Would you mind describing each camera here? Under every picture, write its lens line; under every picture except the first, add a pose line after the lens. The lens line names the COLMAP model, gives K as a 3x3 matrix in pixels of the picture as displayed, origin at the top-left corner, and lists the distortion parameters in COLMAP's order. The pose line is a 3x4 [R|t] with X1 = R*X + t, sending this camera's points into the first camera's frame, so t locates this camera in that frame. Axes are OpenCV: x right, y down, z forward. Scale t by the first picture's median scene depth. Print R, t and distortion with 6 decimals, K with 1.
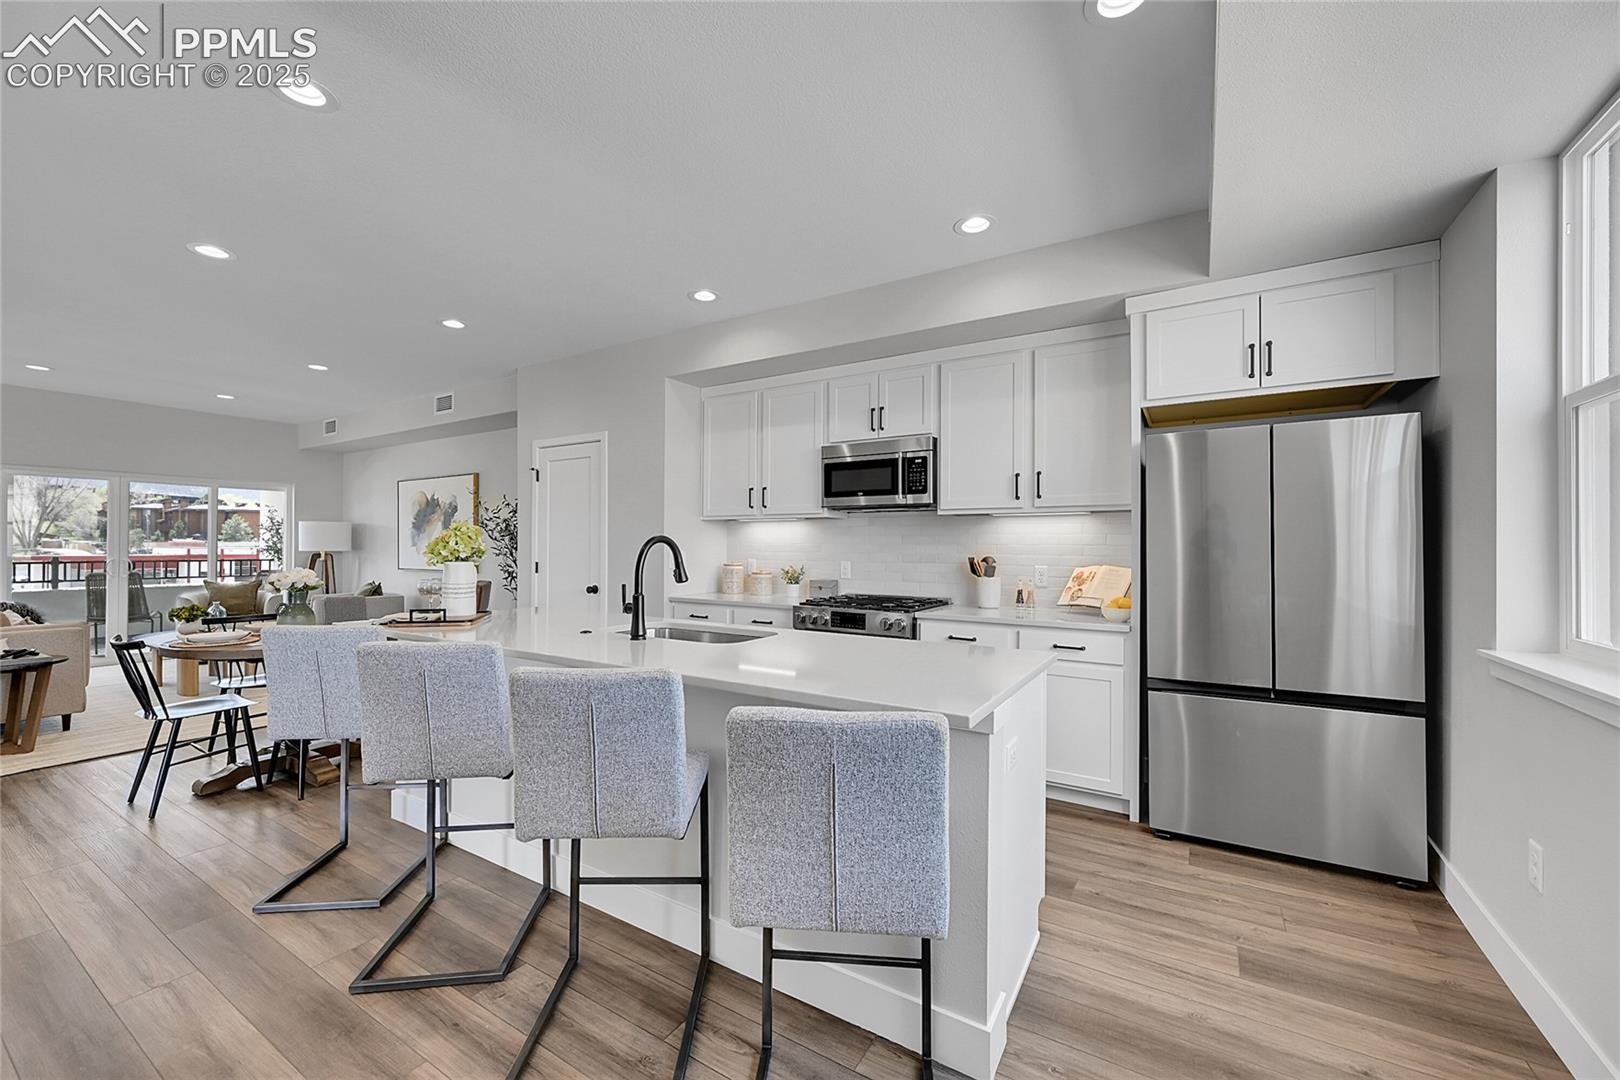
lens RADIAL K [[637.1, 0, 810.0], [0, 637.1, 544.4], [0, 0, 1]] dist [-0.000456, 0.000024]
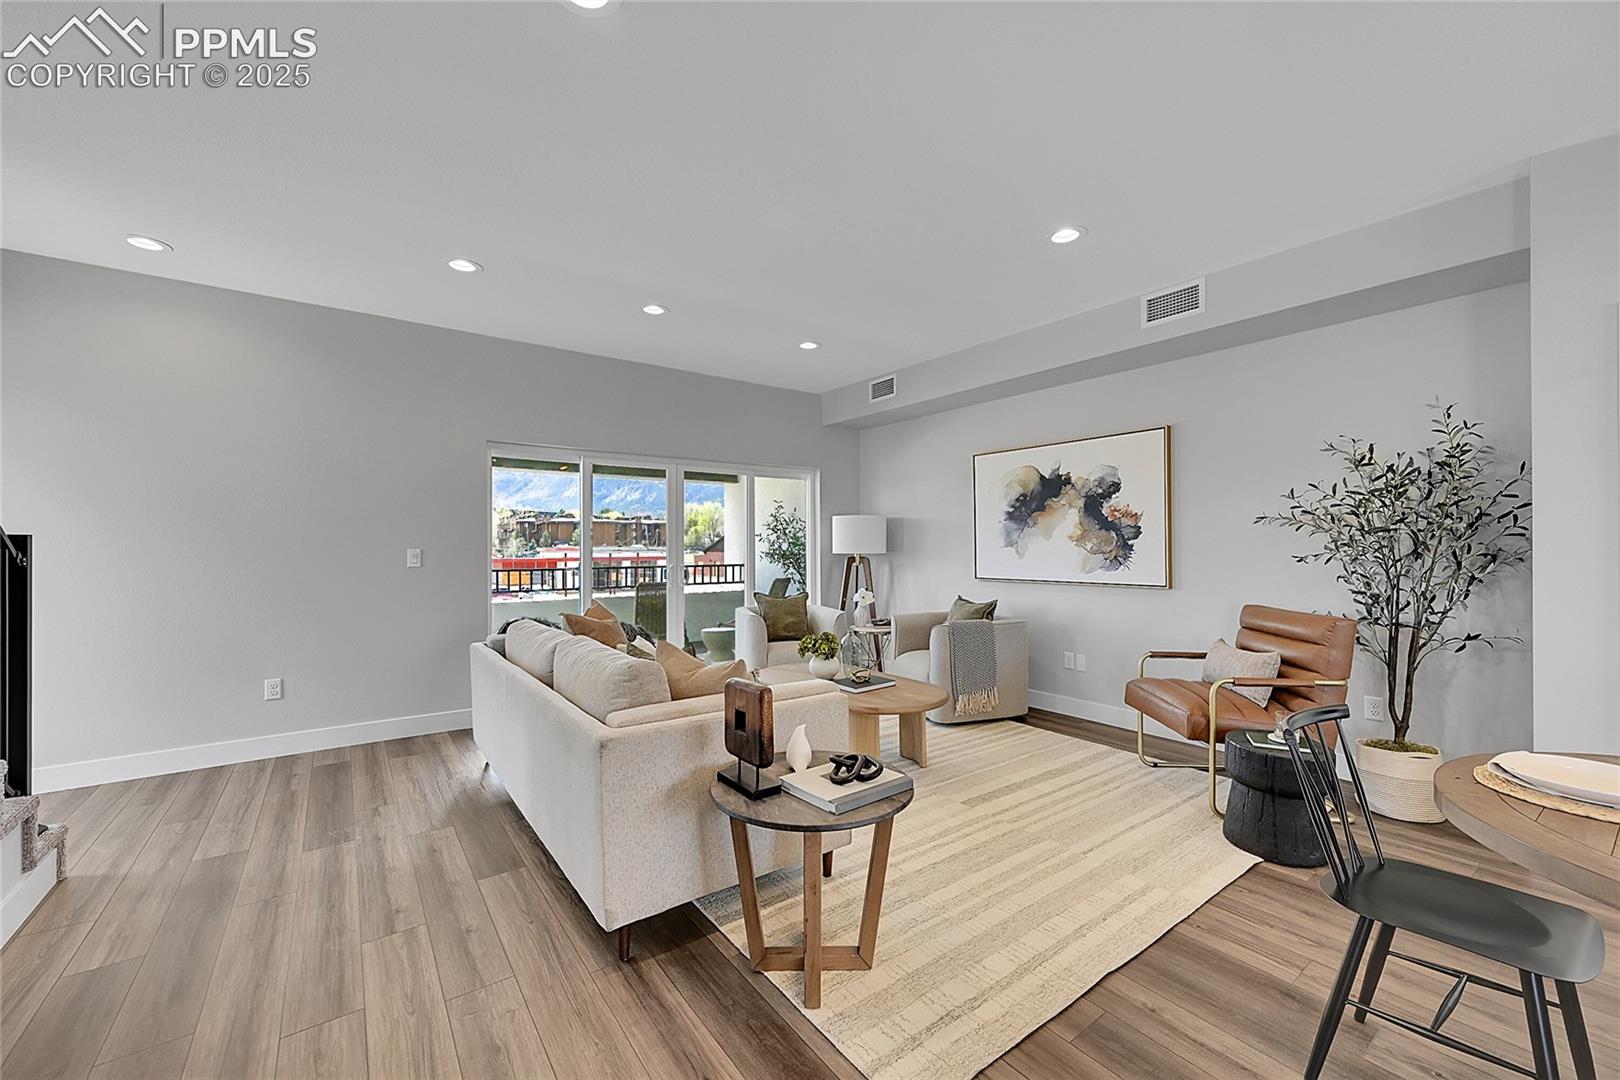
lens RADIAL K [[637.1, 0, 811.1], [0, 637.1, 546.3], [0, 0, 1]] dist [-0.000456, 0.000024]
pose [[0.928983, -0.007852, -0.370040, -0.769323], [0.007946, 0.999968, -0.001271, 0.002140], [0.370038, -0.001760, 0.929015, 0.375241]]
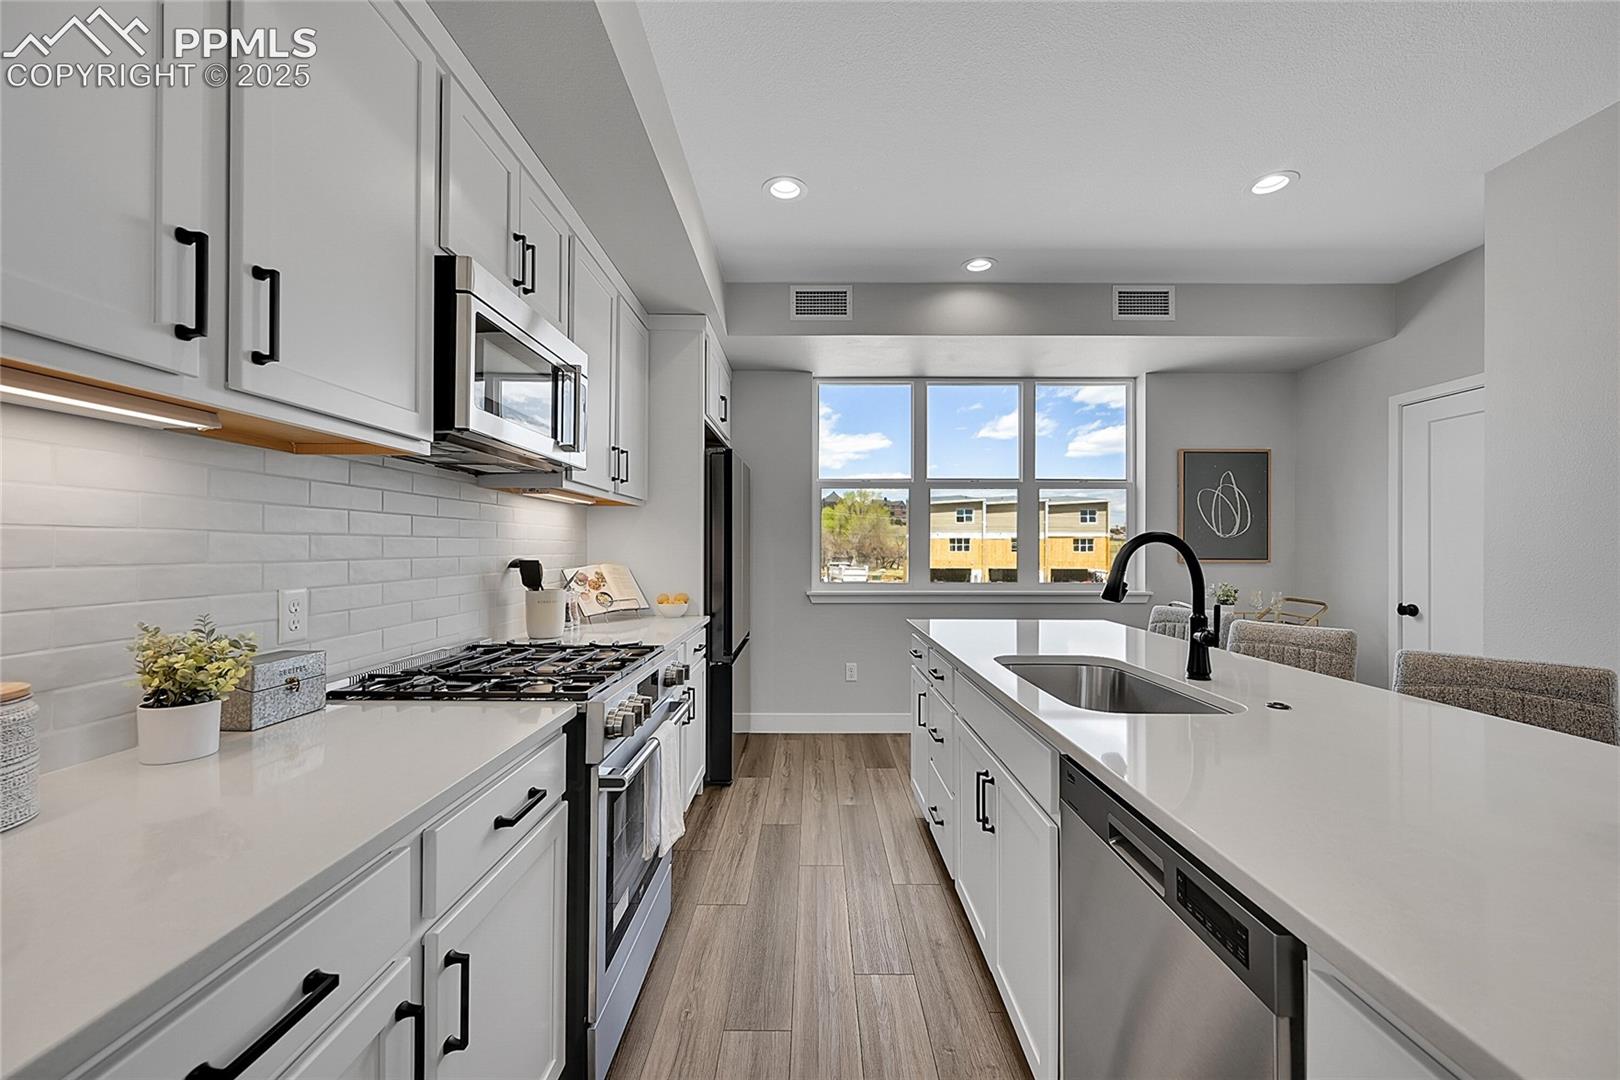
lens RADIAL K [[637.1, 0, 814.3], [0, 637.1, 547.3], [0, 0, 1]] dist [-0.000456, 0.000024]
pose [[-0.524611, -0.008339, 0.851301, -0.291810], [-0.009056, 0.999950, 0.004214, 0.002149], [-0.851294, -0.005499, -0.524660, 0.783345]]
